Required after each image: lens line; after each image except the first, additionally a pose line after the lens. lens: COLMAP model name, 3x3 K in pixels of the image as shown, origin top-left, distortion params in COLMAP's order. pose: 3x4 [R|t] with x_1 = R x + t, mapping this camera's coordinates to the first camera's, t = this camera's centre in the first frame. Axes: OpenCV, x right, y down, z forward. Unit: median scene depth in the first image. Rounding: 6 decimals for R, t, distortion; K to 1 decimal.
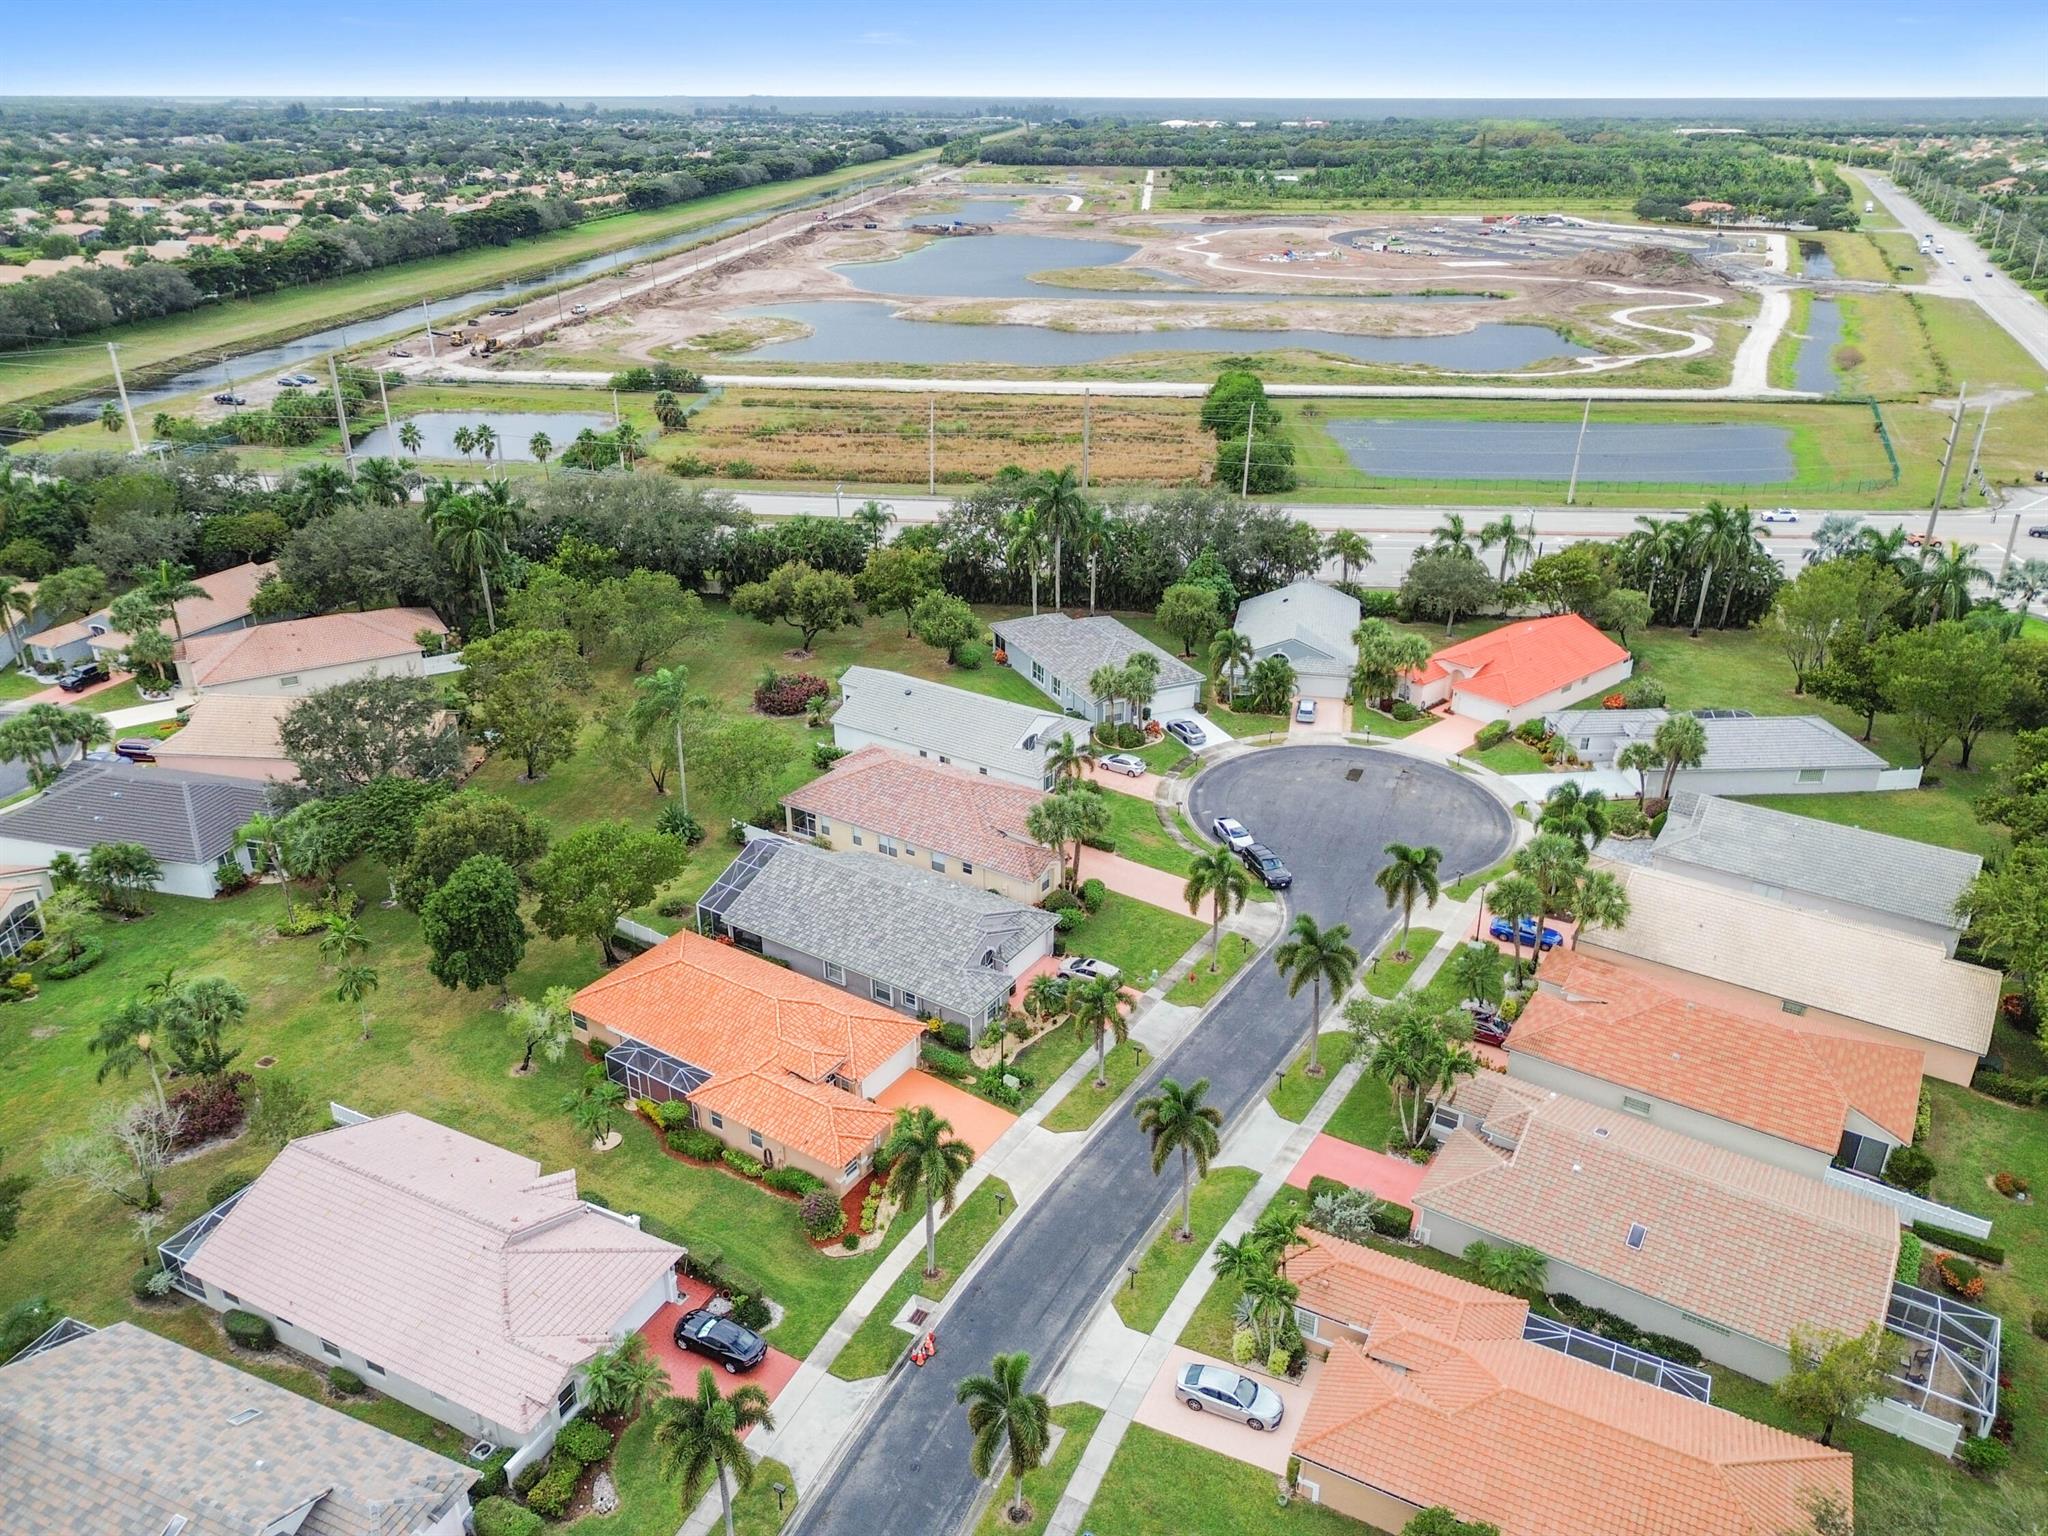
lens RADIAL K [[1451.0, 0, 1030.0], [0, 1451.0, 772.4], [0, 0, 1]] dist [0.057376, -0.046010]
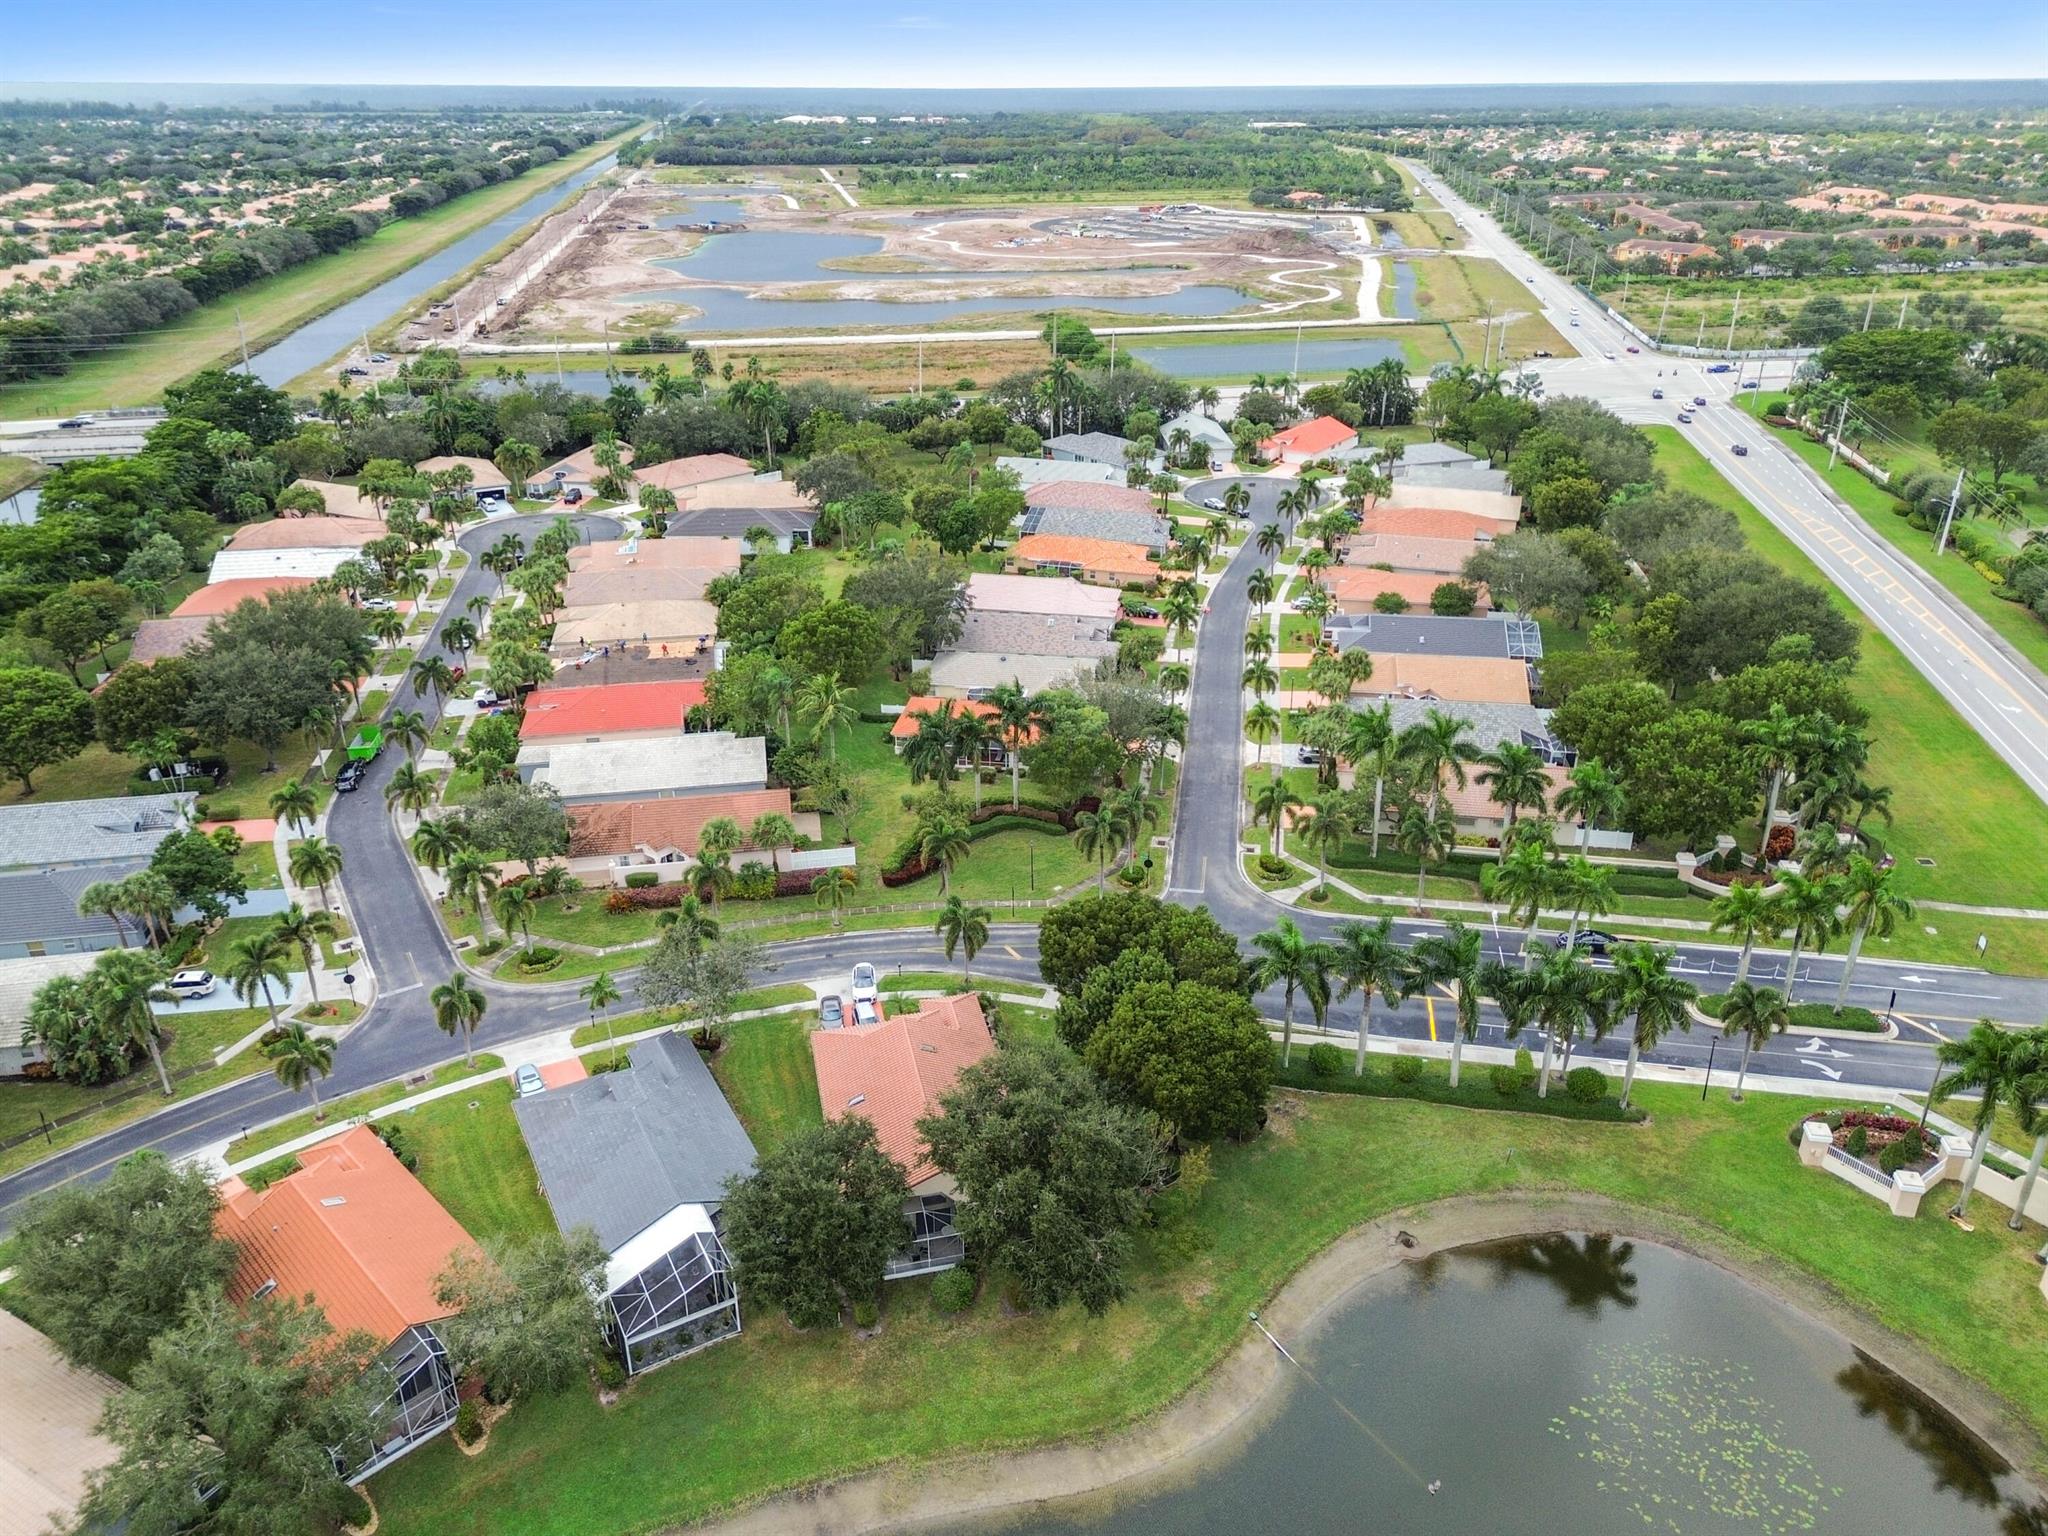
lens RADIAL K [[1451.0, 0, 1024.3], [0, 1451.0, 765.0], [0, 0, 1]] dist [0.057376, -0.046010]
pose [[0.968486, -0.111867, 0.222534, -0.148427], [0.111409, 0.993667, 0.014653, 0.081713], [-0.222764, 0.010601, 0.974815, -0.237966]]
